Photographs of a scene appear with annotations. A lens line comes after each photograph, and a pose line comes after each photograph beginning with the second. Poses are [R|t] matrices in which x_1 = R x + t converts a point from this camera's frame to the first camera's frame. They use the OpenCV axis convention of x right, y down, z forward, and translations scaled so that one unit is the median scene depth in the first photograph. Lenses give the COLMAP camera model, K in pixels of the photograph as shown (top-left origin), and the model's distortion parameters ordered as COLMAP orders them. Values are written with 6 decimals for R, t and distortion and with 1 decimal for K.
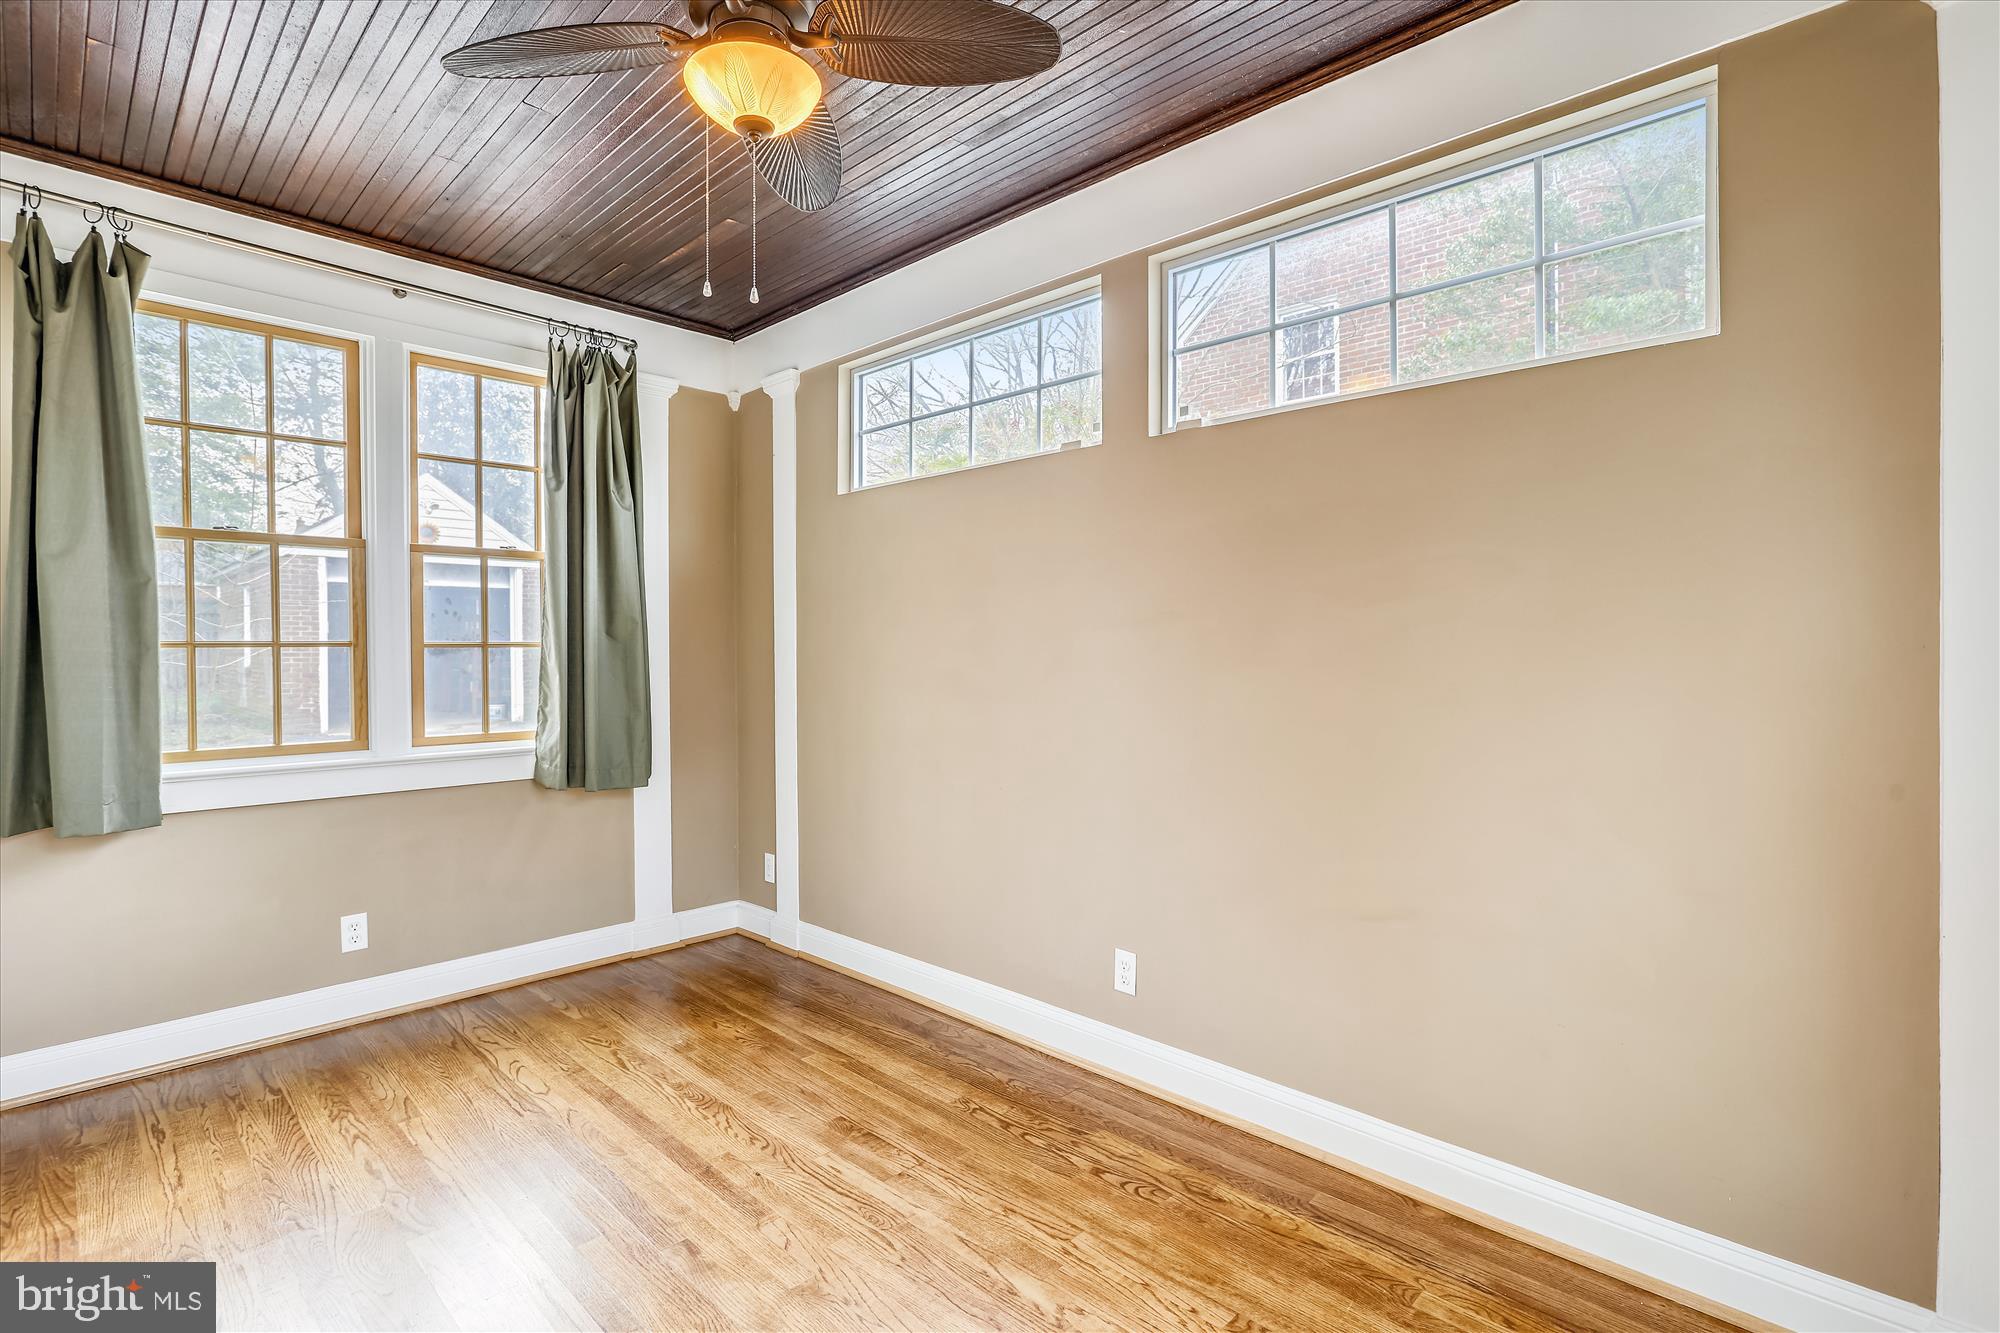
lens RADIAL K [[957.9, 0, 1003.1], [0, 957.9, 657.0], [0, 0, 1]] dist [-0.002416, 0.000580]
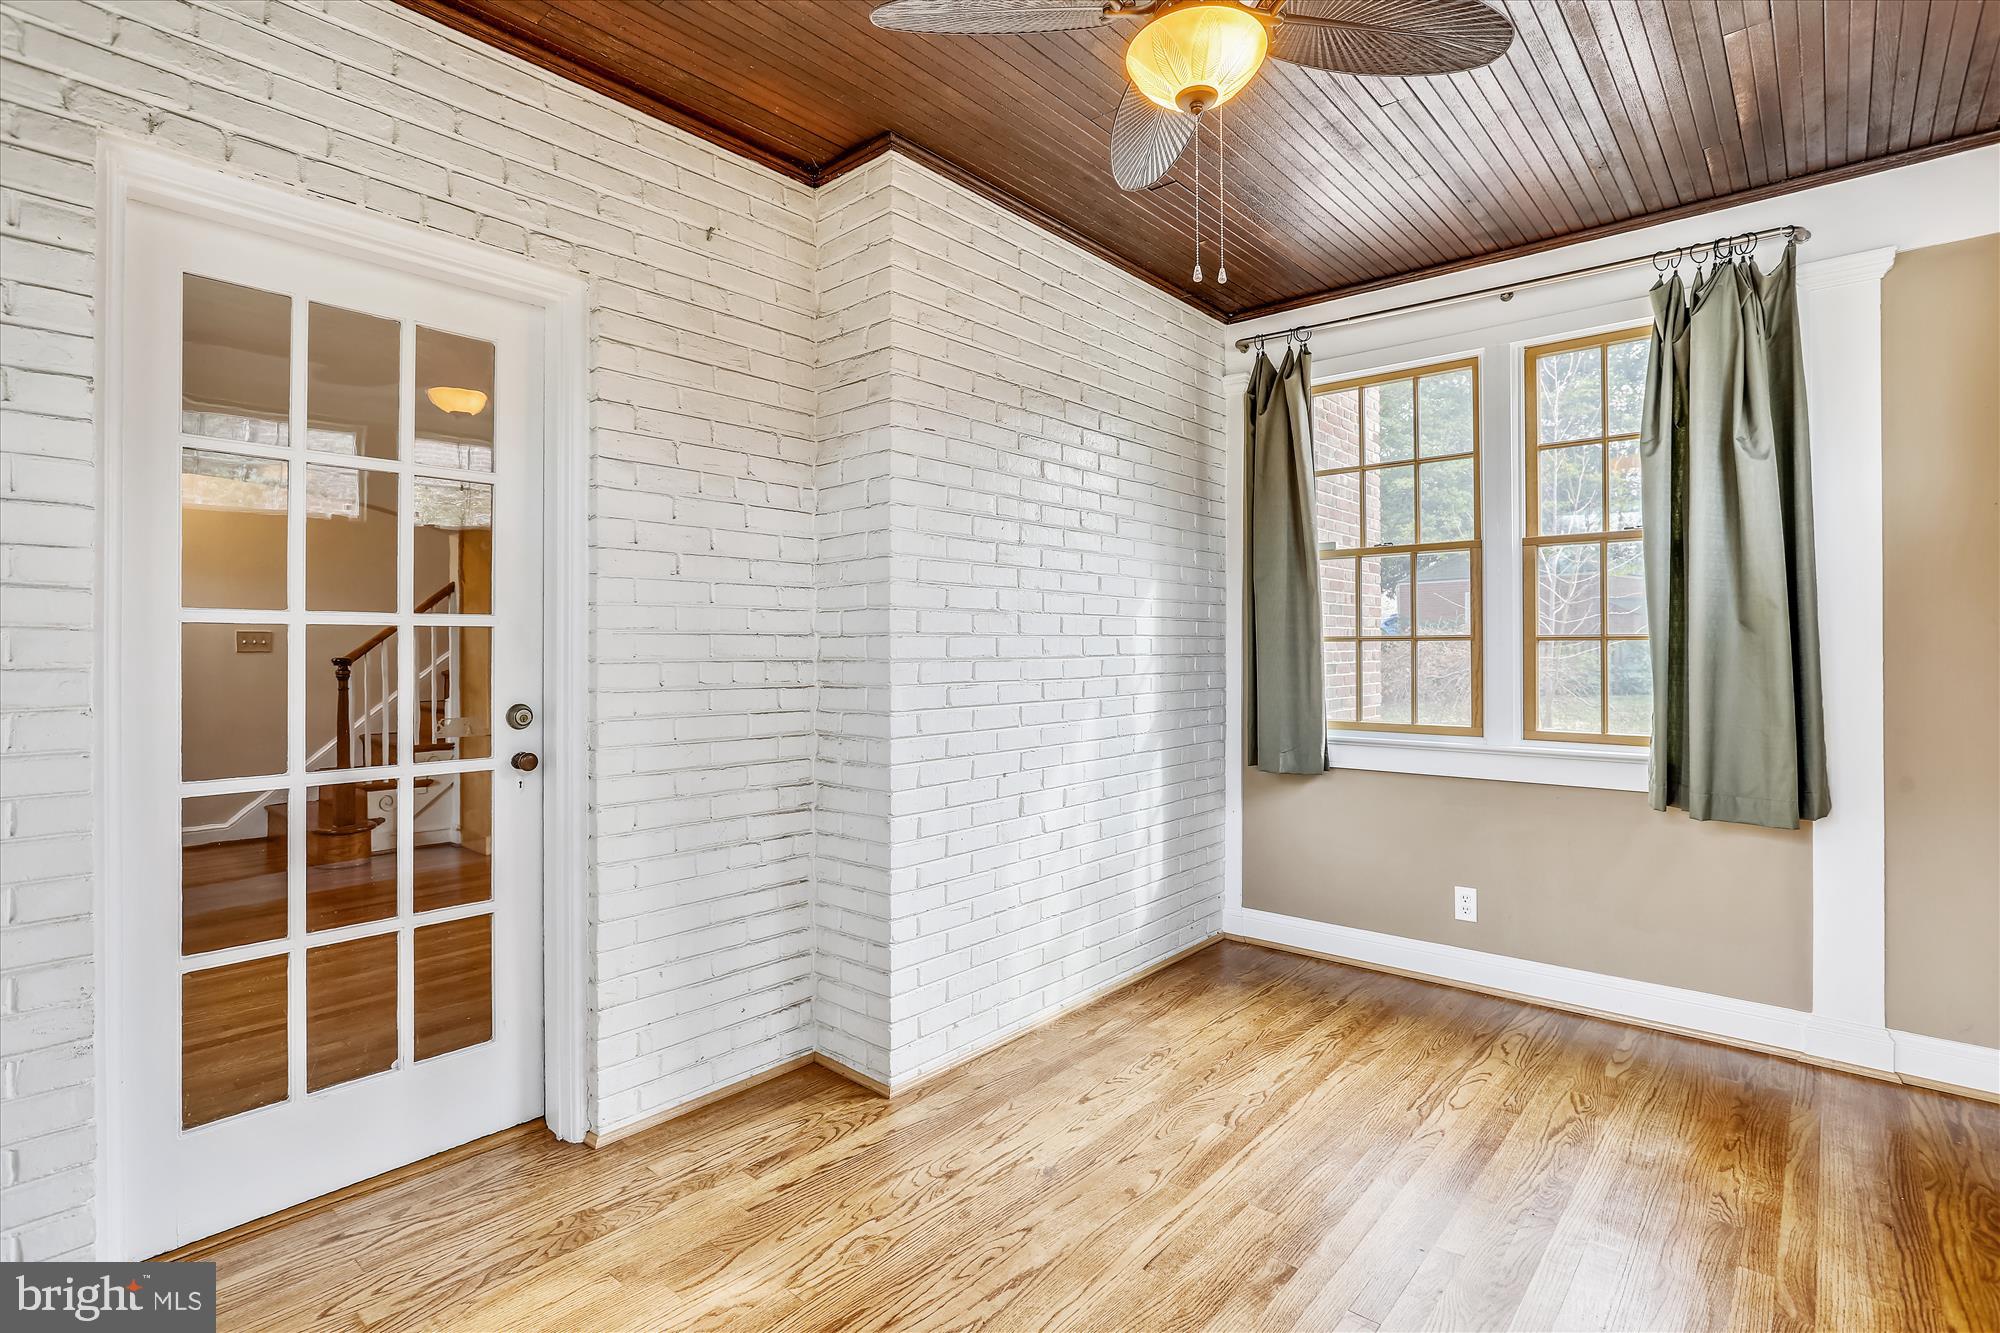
lens RADIAL K [[961.0, 0, 1007.6], [0, 961.0, 646.3], [0, 0, 1]] dist [-0.002769, 0.000837]
pose [[0.063969, 0.004993, -0.997939, 0.347723], [-0.007543, 0.999961, 0.004520, -0.004567], [0.997923, 0.007238, 0.064004, 0.381688]]
